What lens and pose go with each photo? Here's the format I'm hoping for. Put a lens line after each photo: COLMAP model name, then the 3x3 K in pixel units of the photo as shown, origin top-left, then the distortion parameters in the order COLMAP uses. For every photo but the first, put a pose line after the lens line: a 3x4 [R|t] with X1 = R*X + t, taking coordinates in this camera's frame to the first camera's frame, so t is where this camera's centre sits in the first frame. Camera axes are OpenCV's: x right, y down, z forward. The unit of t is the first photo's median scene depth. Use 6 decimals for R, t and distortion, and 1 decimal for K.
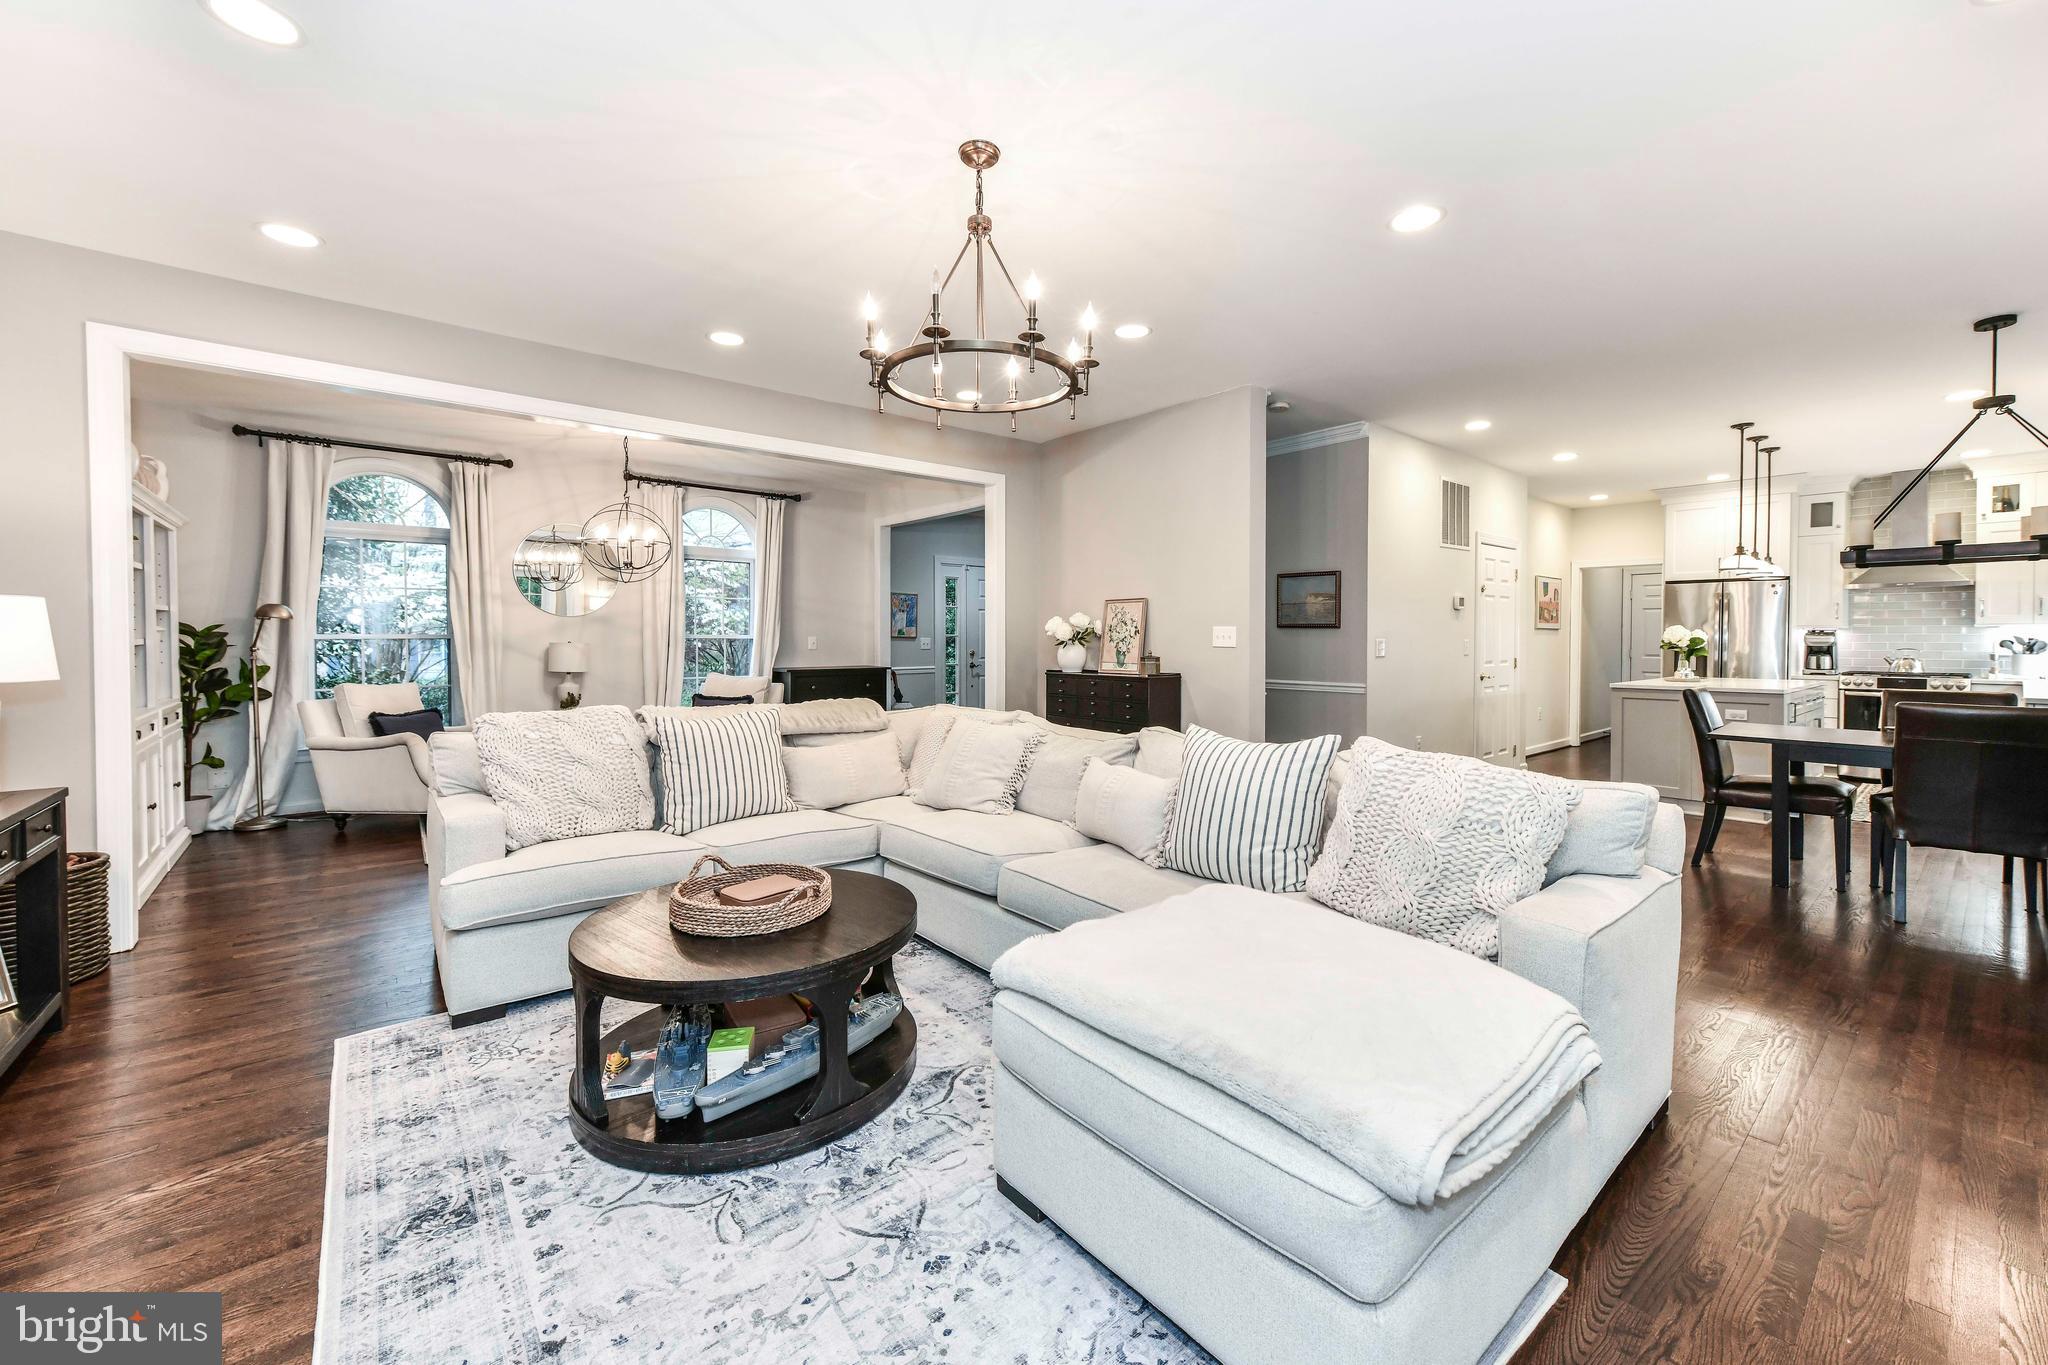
lens RADIAL K [[814.3, 0, 1036.7], [0, 814.3, 647.2], [0, 0, 1]] dist [0.012149, -0.000173]
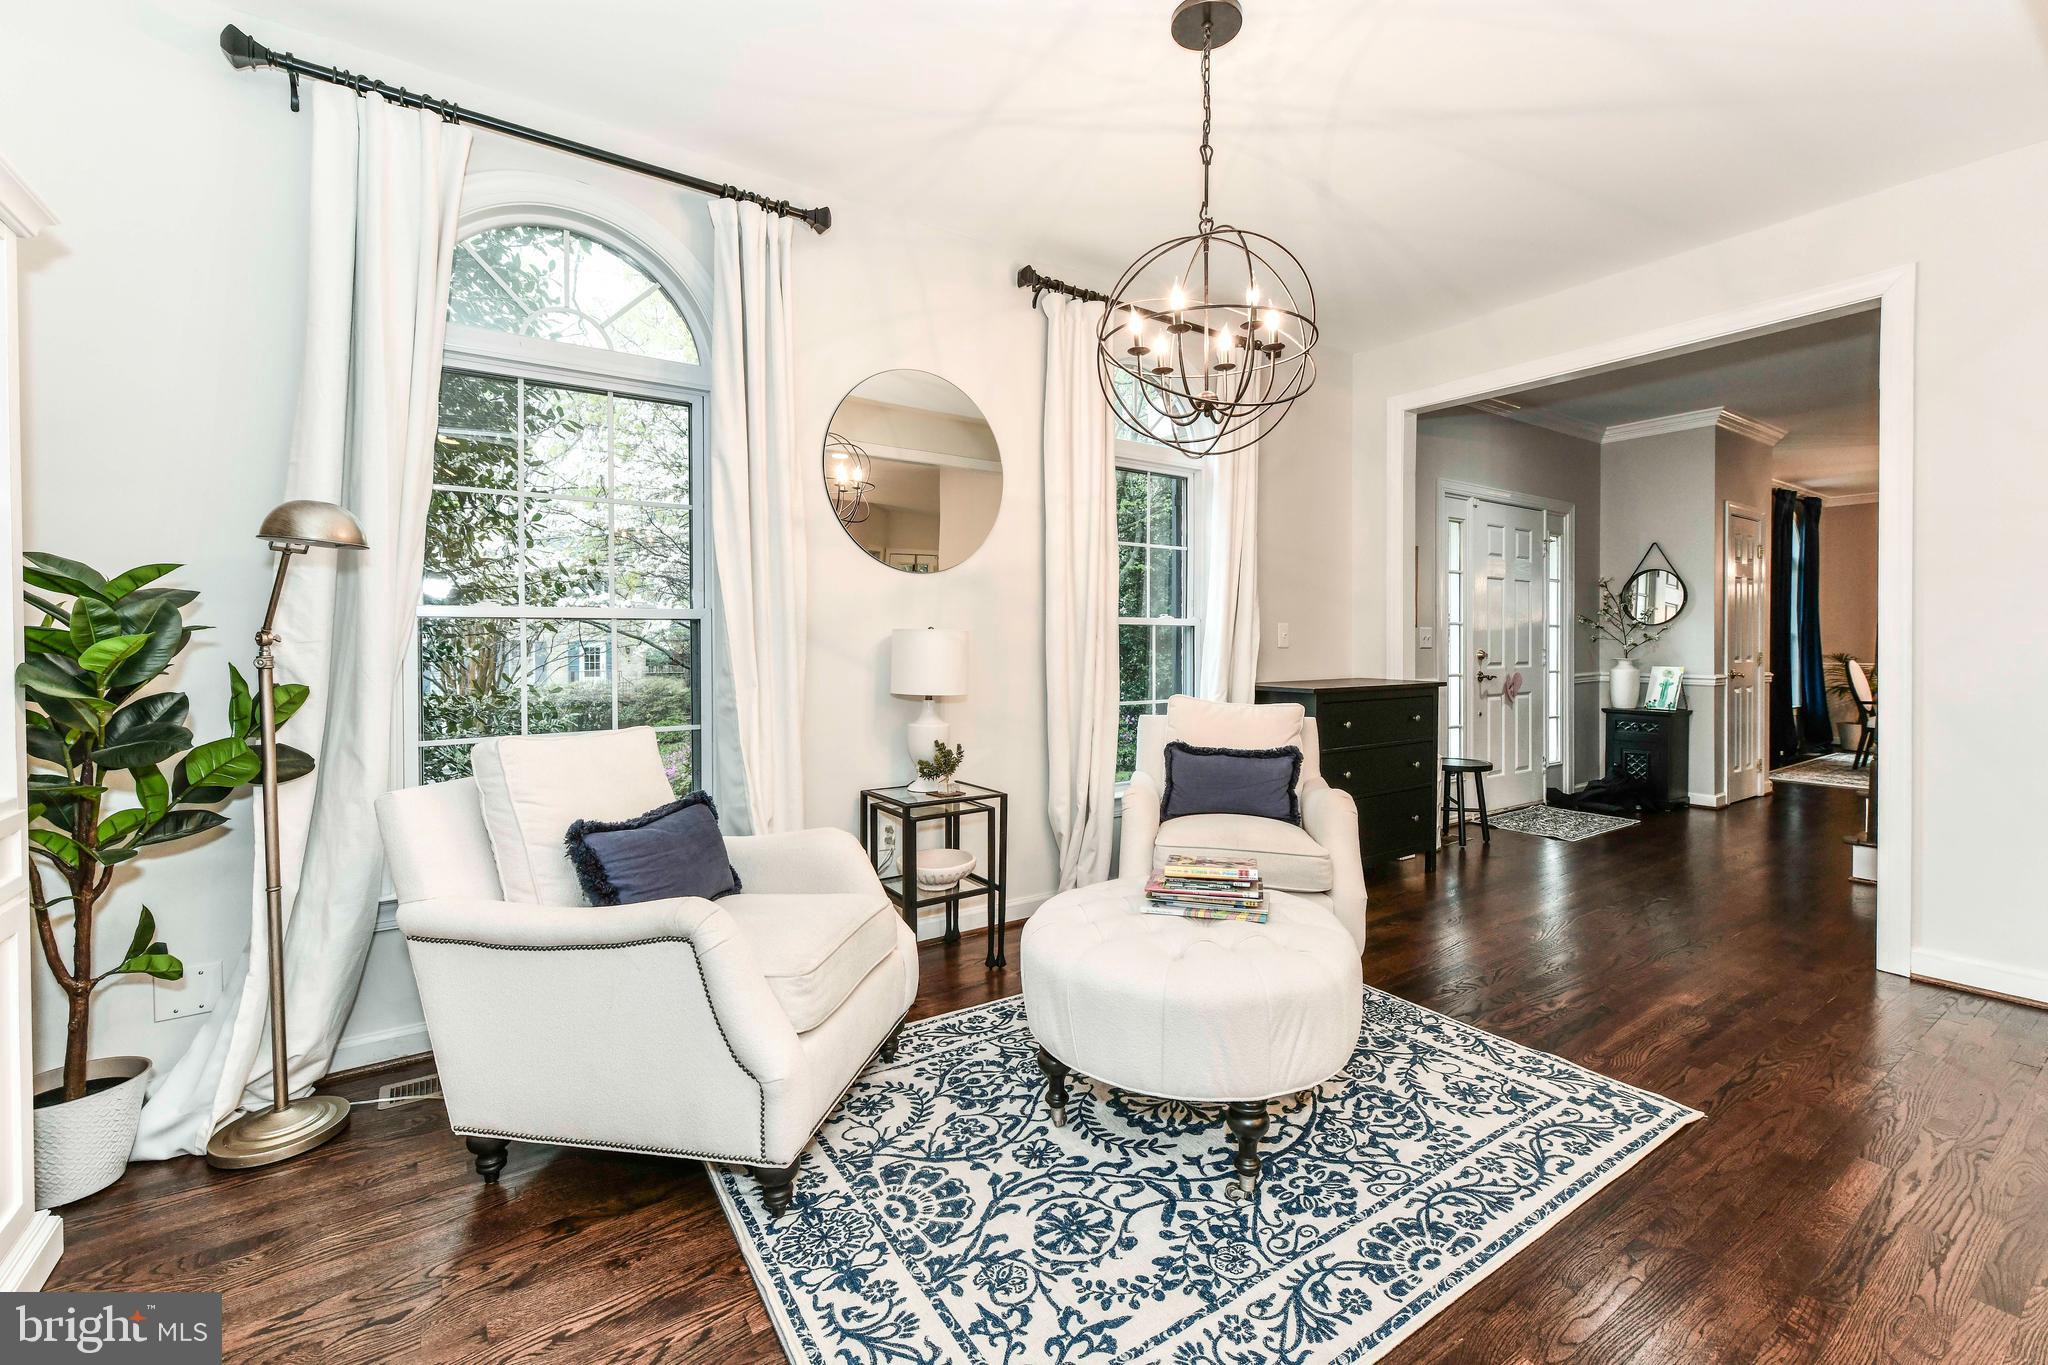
lens RADIAL K [[878.9, 0, 1020.3], [0, 878.9, 637.1], [0, 0, 1]] dist [0.001807, 0.001166]
pose [[0.995044, 0.000927, -0.099434, -0.591908], [-0.002154, 0.999923, -0.012236, 0.005648], [0.099415, 0.012389, 0.994969, 0.656202]]
